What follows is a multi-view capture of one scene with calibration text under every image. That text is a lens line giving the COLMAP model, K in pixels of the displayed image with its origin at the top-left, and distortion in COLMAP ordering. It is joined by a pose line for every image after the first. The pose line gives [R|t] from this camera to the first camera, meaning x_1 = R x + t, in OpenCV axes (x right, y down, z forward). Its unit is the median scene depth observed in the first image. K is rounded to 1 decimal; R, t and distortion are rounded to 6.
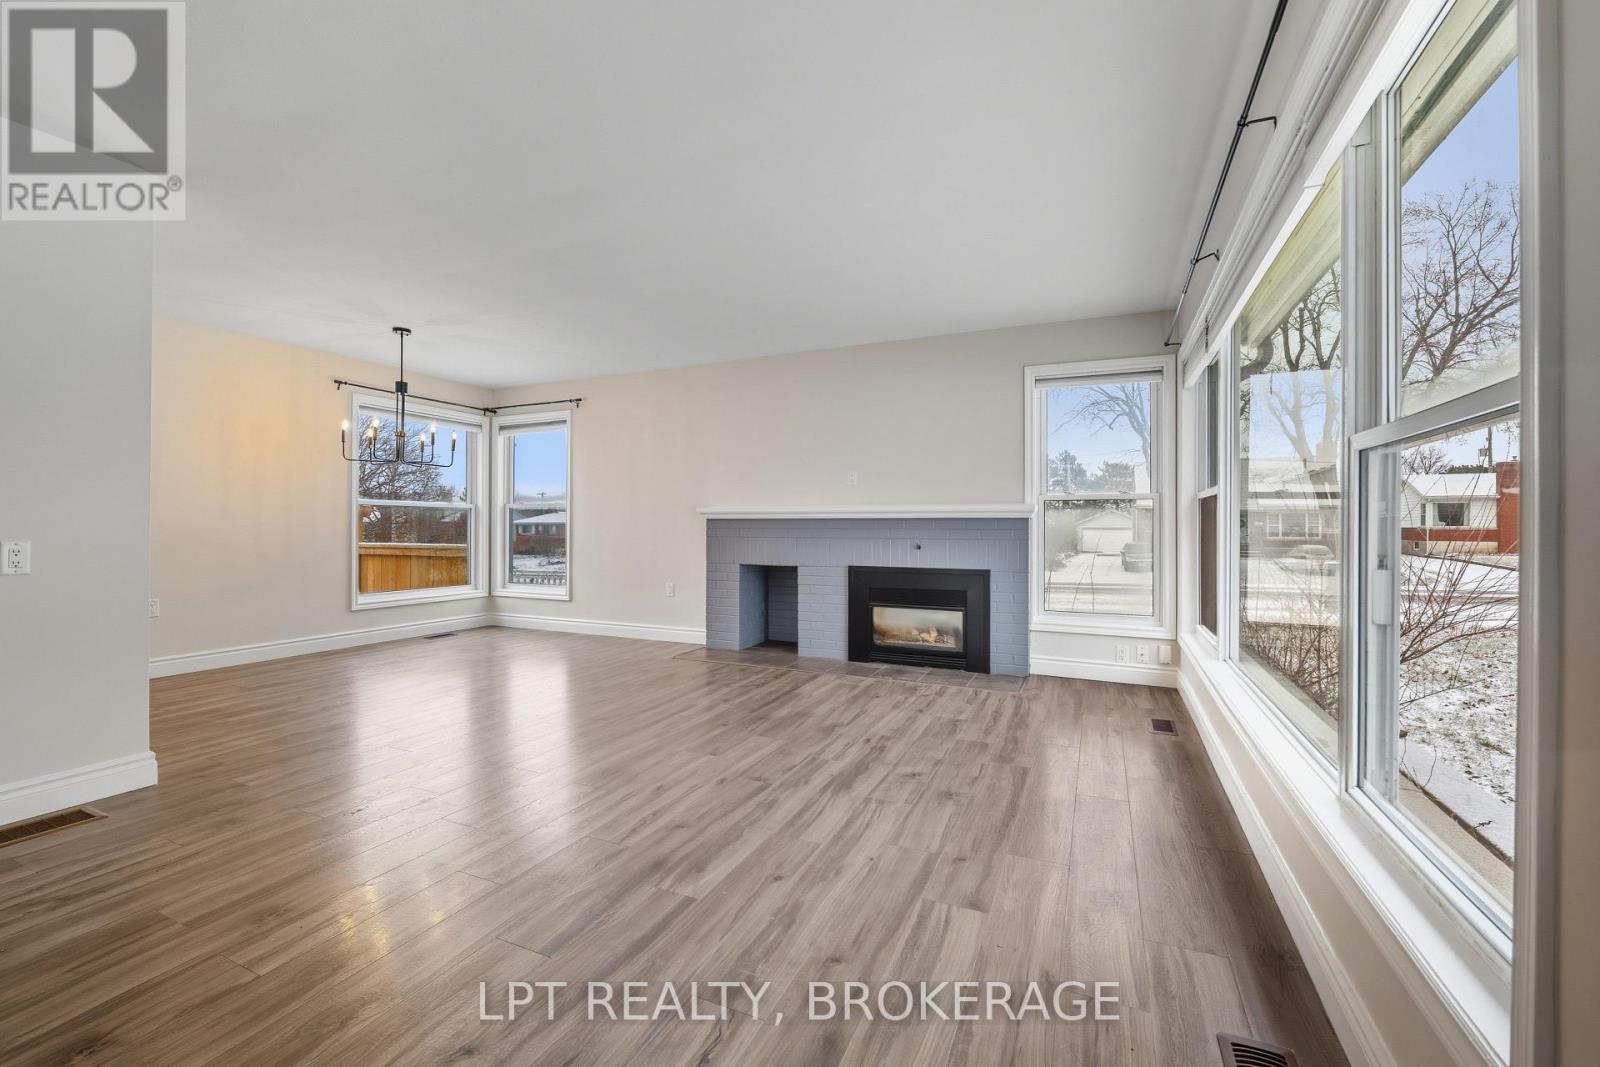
lens RADIAL K [[660.0, 0, 799.9], [0, 660.0, 520.6], [0, 0, 1]] dist [-0.014153, -0.000217]
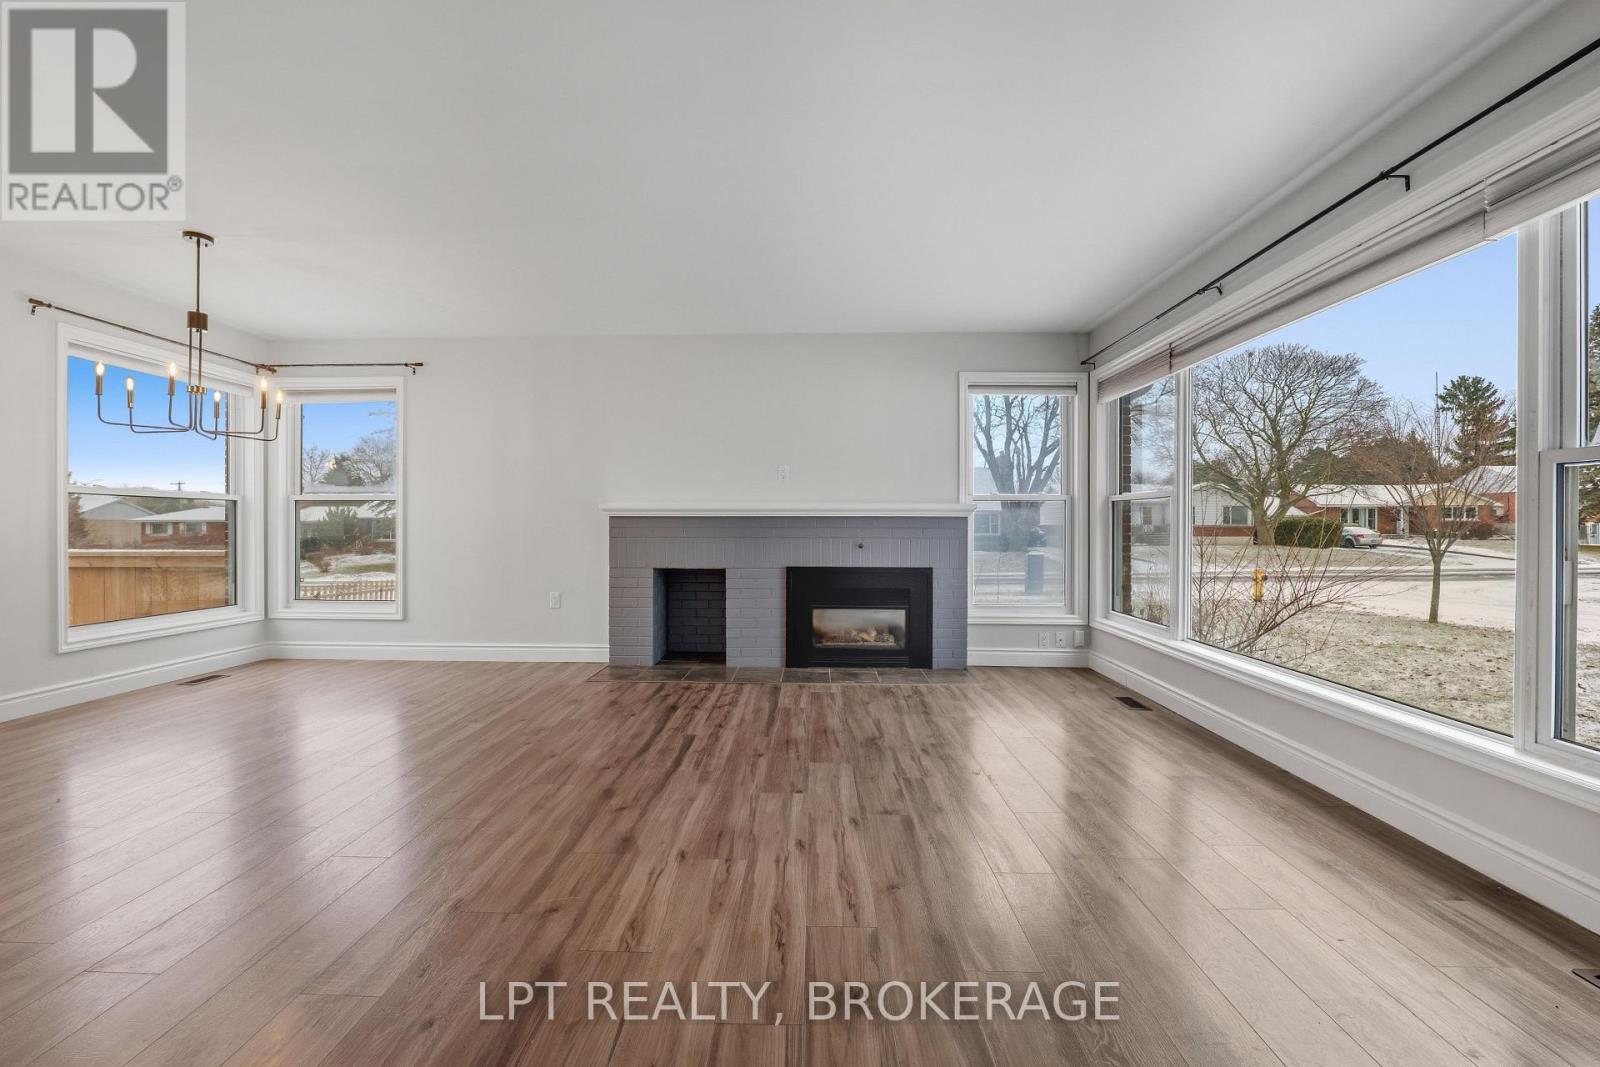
lens RADIAL K [[654.1, 0, 792.9], [0, 654.1, 527.8], [0, 0, 1]] dist [-0.013599, 0.000721]
pose [[0.922394, -0.002324, 0.386243, -0.282195], [-0.003013, 0.999908, 0.013212, 0.000221], [-0.386238, -0.013351, 0.922303, 0.135931]]
